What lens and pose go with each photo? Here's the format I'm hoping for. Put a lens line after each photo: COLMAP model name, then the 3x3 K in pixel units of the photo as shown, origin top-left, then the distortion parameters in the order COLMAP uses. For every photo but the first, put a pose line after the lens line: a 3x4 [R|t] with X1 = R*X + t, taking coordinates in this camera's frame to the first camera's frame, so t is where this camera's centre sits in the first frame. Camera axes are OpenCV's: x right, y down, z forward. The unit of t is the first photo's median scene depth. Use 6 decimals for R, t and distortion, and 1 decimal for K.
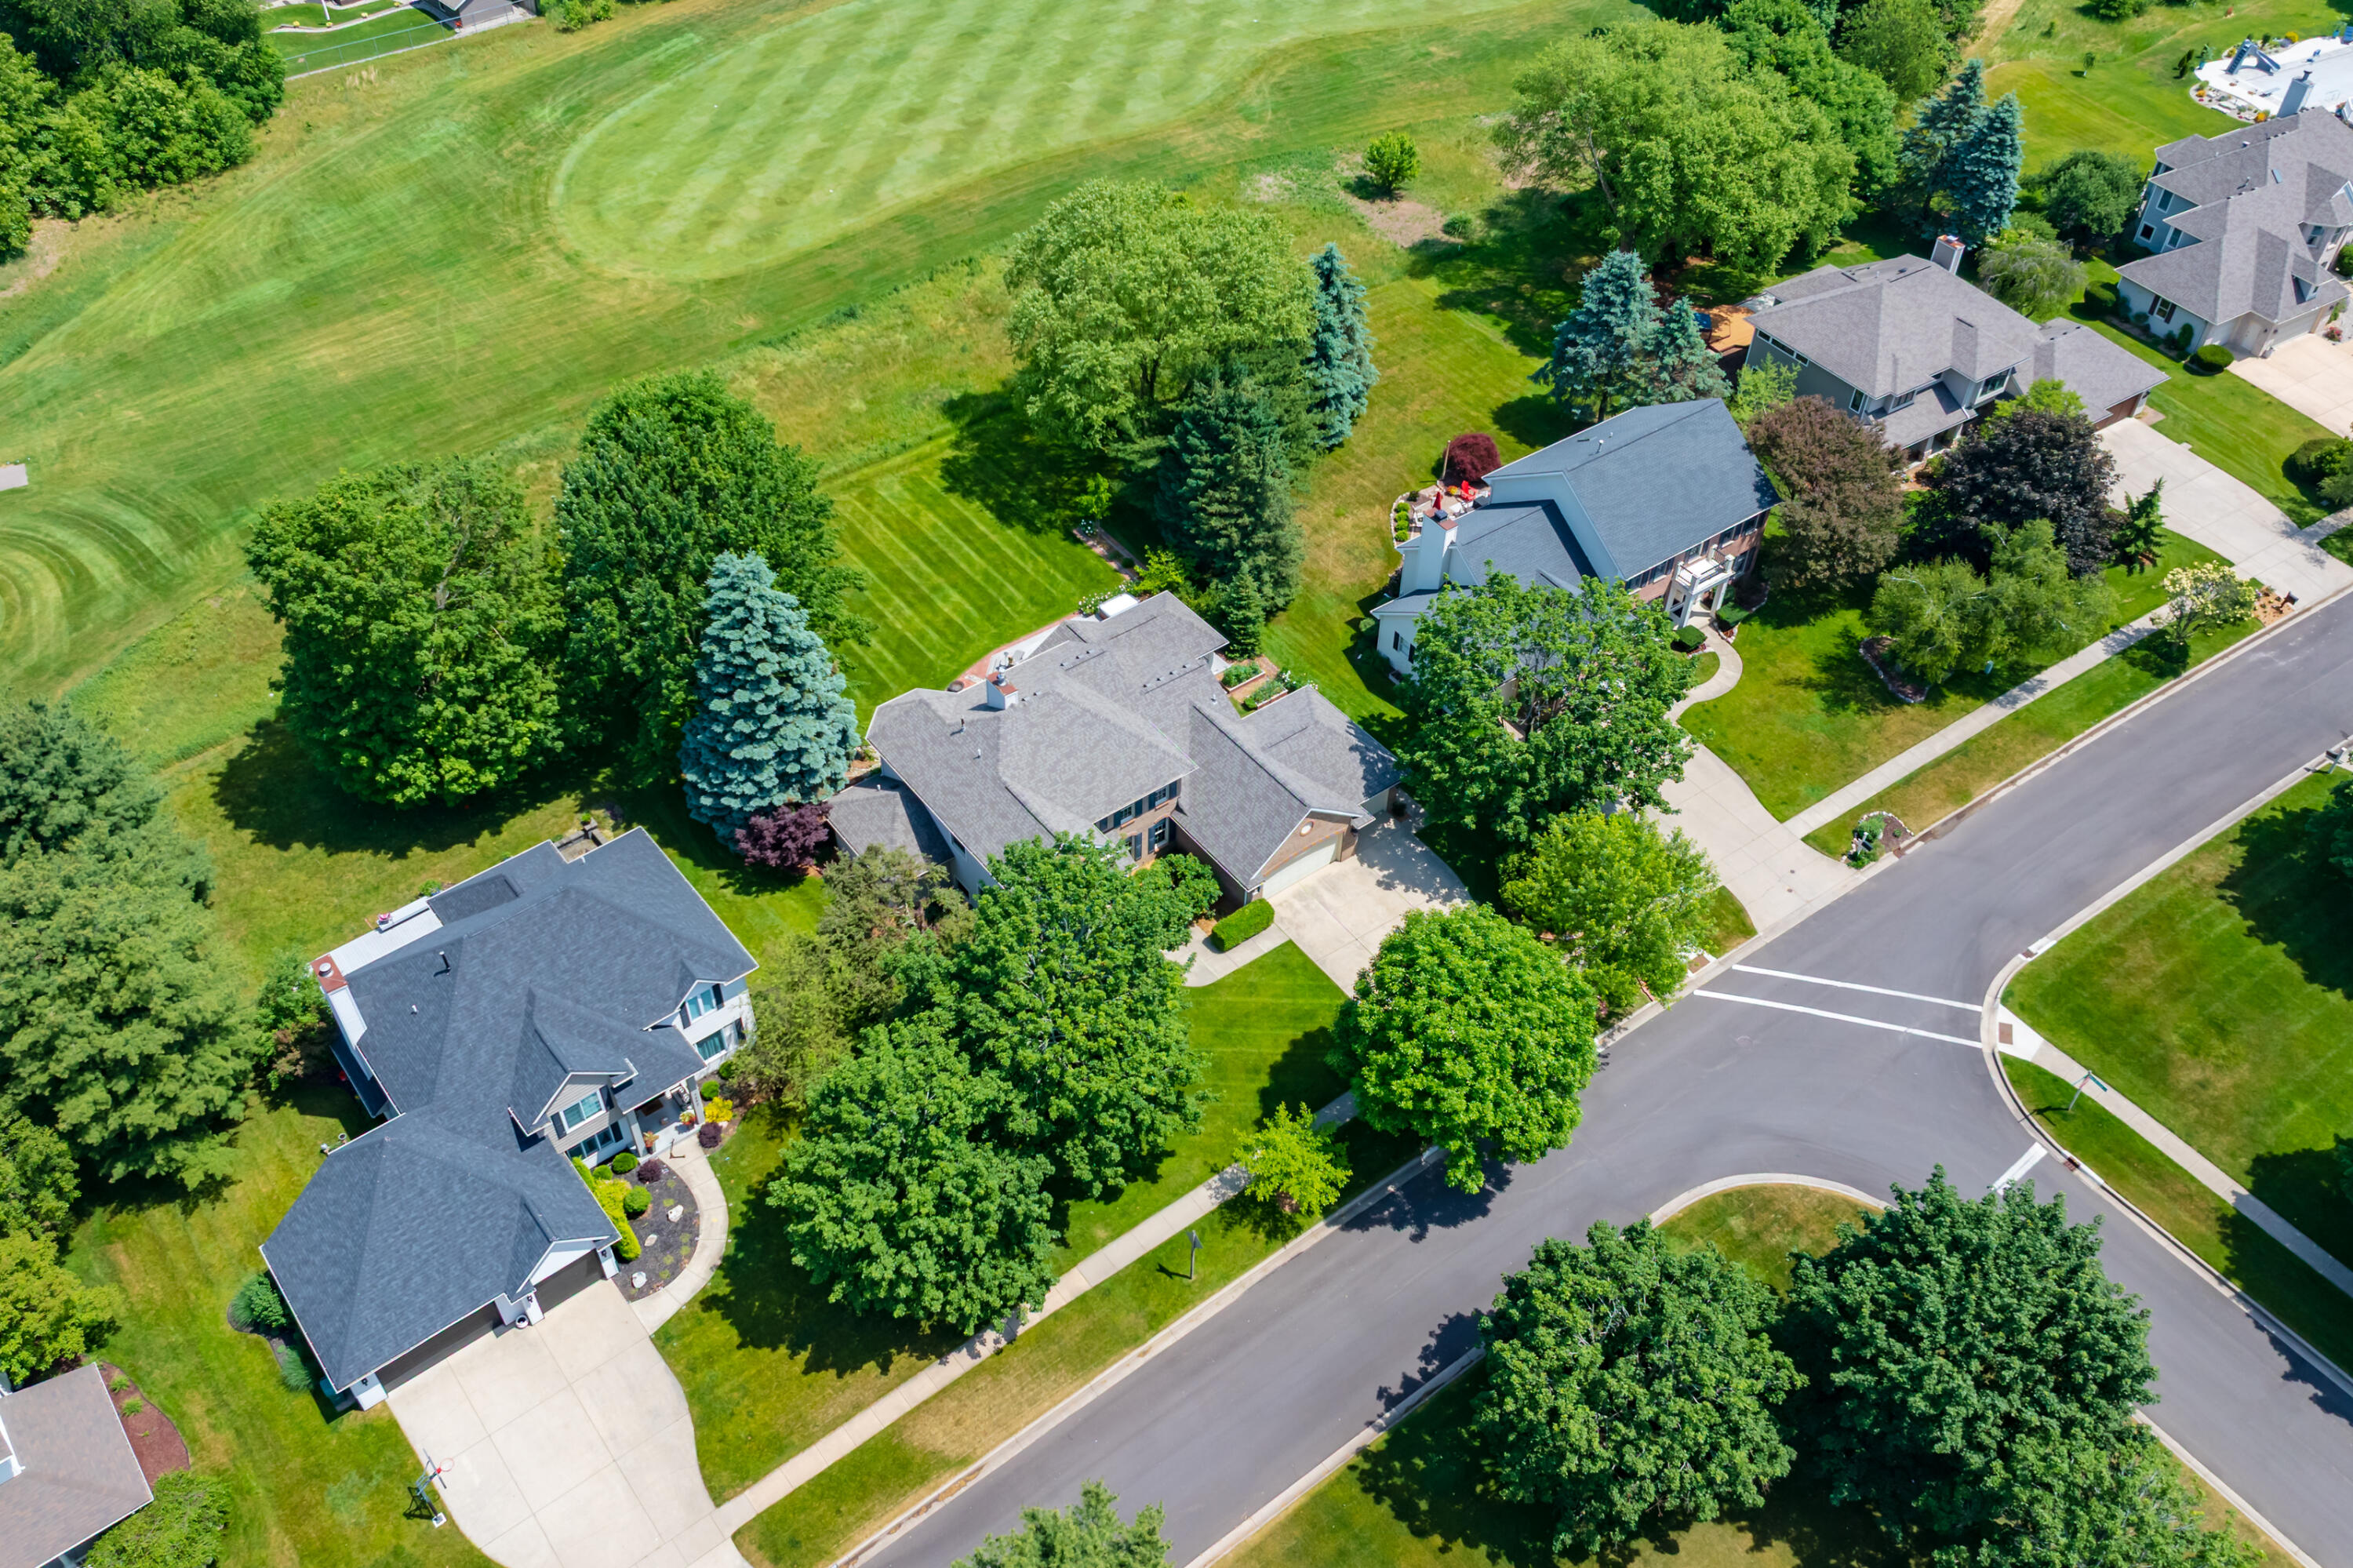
lens RADIAL K [[1921.3, 0, 1119.4], [0, 1921.3, 784.3], [0, 0, 1]] dist [-0.029721, 0.016536]
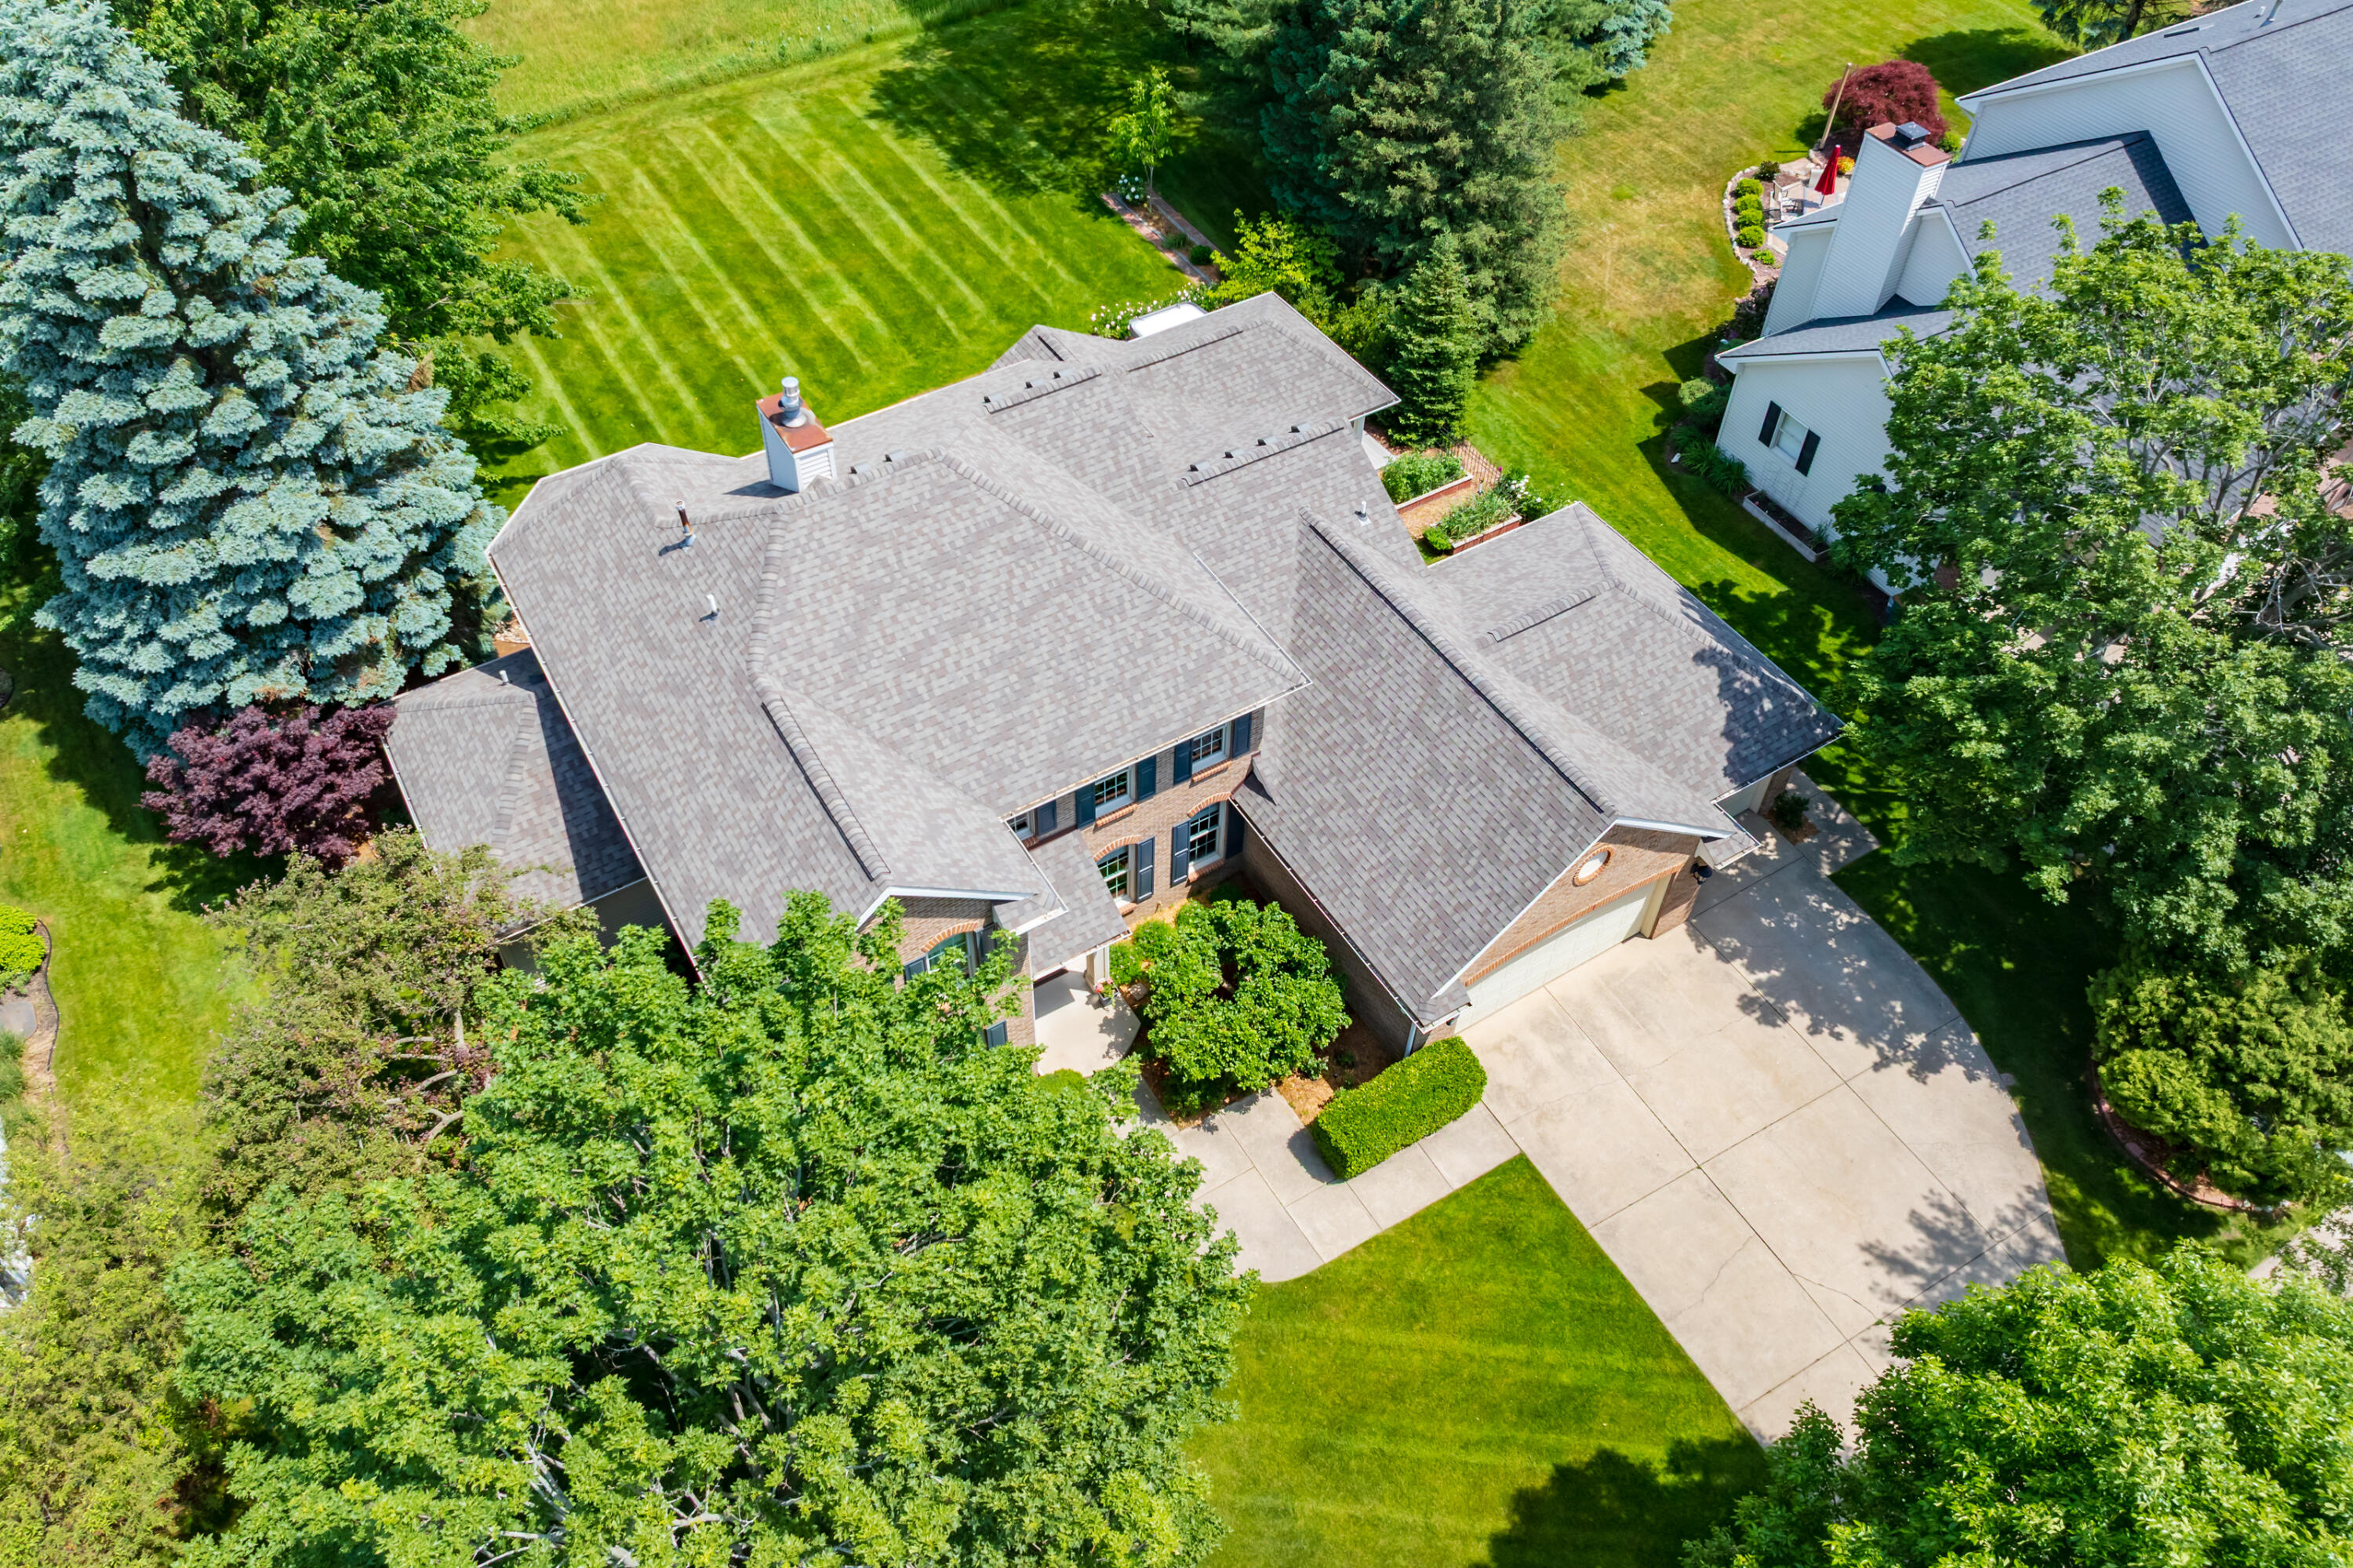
lens RADIAL K [[1746.3, 0, 1131.4], [0, 1746.3, 739.3], [0, 0, 1]] dist [-0.017103, 0.001584]
pose [[0.995795, 0.070525, -0.058461, 0.025478], [-0.067741, 0.996533, 0.048308, -0.011135], [0.061665, -0.044145, 0.997120, 0.625631]]
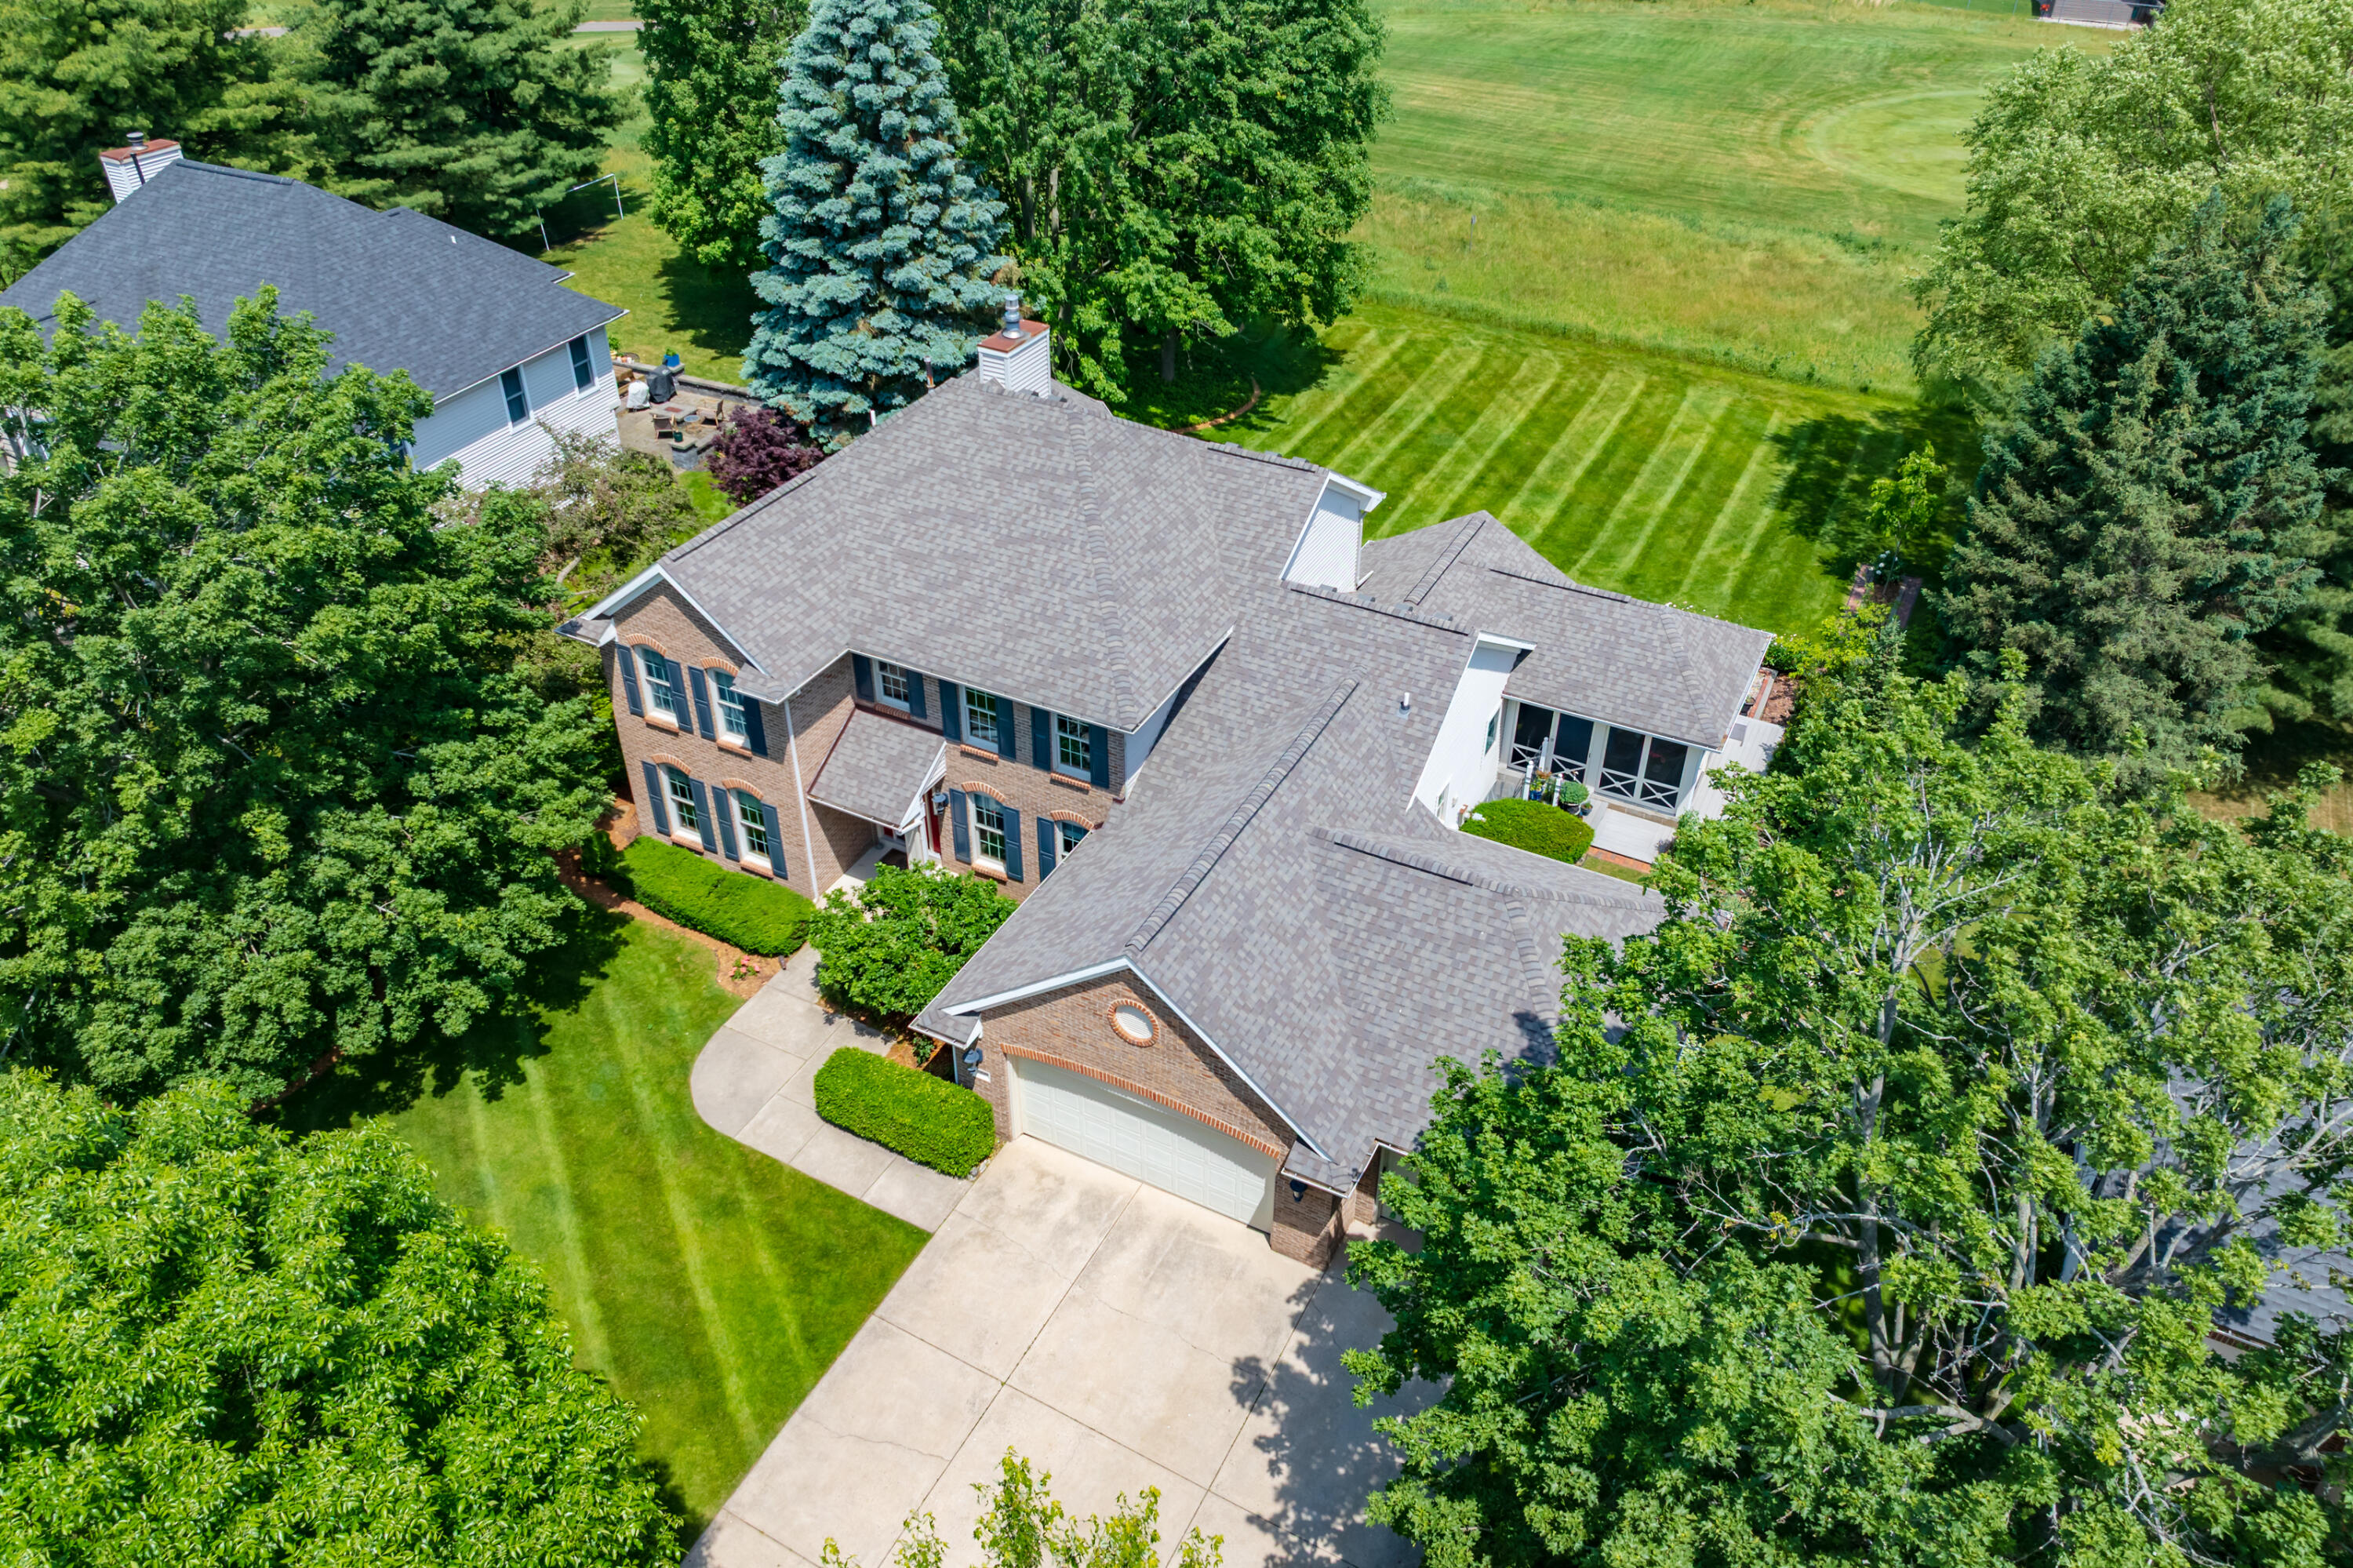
lens RADIAL K [[1662.0, 0, 1176.5], [0, 1662.0, 784.0], [0, 0, 1]] dist [-0.025122, -0.003113]
pose [[0.441721, 0.532073, -0.722345, 0.273447], [-0.638628, 0.751974, 0.163370, -0.057929], [0.630109, 0.389145, 0.671959, 0.753672]]
